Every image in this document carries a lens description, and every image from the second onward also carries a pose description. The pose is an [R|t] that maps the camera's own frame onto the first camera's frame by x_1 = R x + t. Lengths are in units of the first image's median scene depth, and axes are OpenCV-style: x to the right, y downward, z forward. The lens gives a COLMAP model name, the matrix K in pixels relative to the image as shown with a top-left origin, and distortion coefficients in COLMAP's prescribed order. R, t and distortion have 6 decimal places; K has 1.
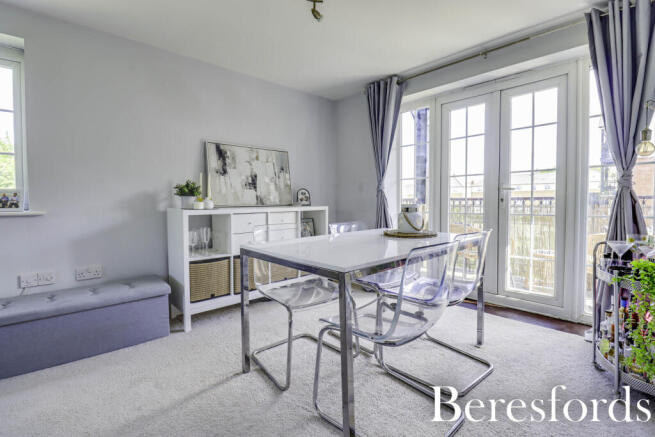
lens RADIAL K [[308.9, 0, 335.6], [0, 308.9, 208.8], [0, 0, 1]] dist [0.013650, -0.015753]
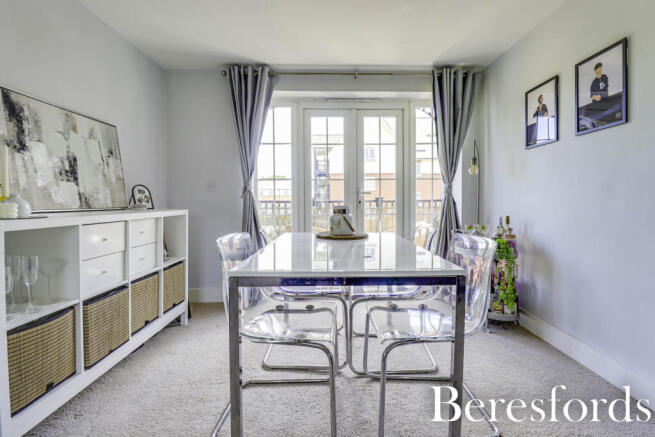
lens RADIAL K [[308.9, 0, 335.6], [0, 308.9, 208.8], [0, 0, 1]] dist [0.013650, -0.015753]
pose [[0.680115, -0.010469, 0.733031, -0.387566], [0.017164, 0.999851, -0.001646, -0.003406], [-0.732905, 0.013701, 0.680193, 0.265934]]
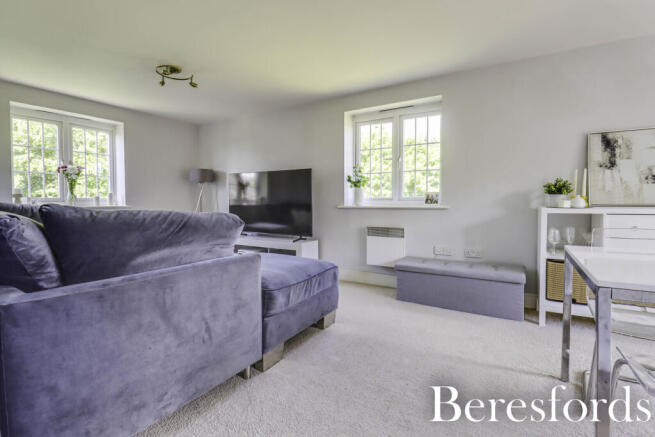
lens RADIAL K [[308.9, 0, 335.6], [0, 308.9, 208.8], [0, 0, 1]] dist [0.013650, -0.015753]
pose [[0.274226, 0.026842, -0.961291, 0.254403], [-0.021803, 0.999527, 0.021690, -0.000282], [0.961418, 0.015011, 0.274682, 0.042112]]
